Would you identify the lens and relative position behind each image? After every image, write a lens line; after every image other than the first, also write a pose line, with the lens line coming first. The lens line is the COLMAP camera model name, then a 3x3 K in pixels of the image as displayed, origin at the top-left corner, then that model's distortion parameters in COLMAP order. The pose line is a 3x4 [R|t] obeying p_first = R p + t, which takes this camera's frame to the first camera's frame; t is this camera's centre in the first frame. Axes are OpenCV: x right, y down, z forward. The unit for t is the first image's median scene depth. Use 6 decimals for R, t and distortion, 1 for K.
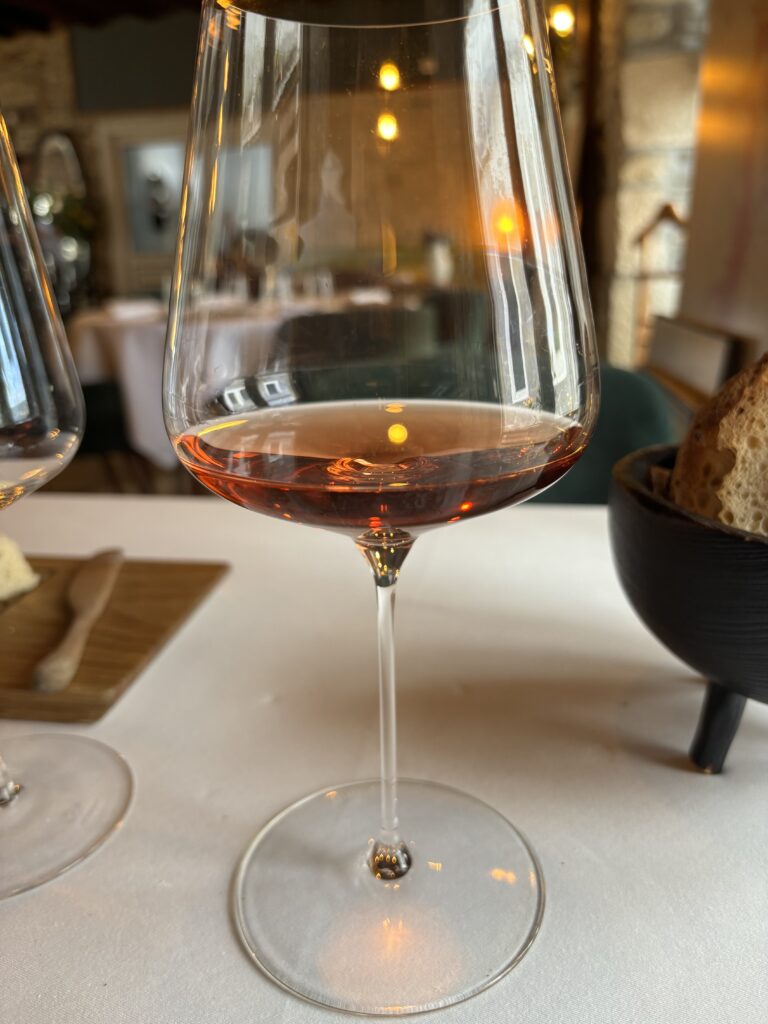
lens RADIAL K [[772.4, 0, 391.4], [0, 772.4, 511.7], [0, 0, 1]] dist [-0.007844, 0.004567]
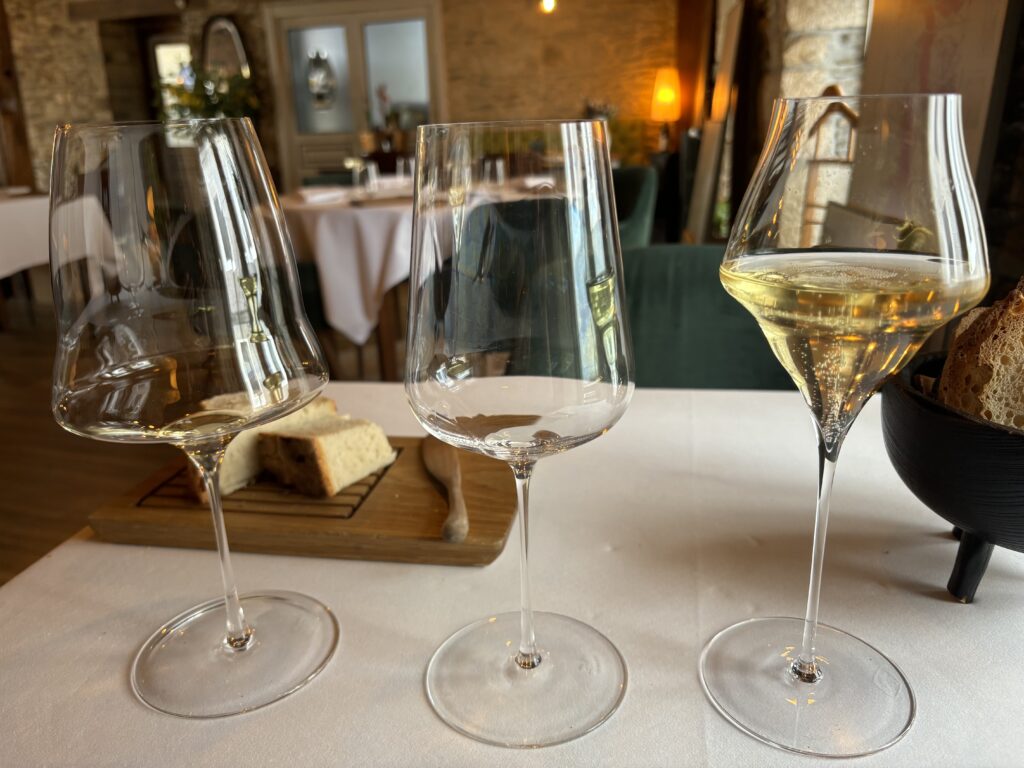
lens RADIAL K [[772.4, 0, 504.4], [0, 772.4, 384.5], [0, 0, 1]] dist [-0.007844, 0.004567]
pose [[0.999477, -0.003793, -0.032129, -0.344769], [0.004058, 0.999958, 0.008180, -0.055531], [0.032097, -0.008306, 0.999450, -0.367185]]
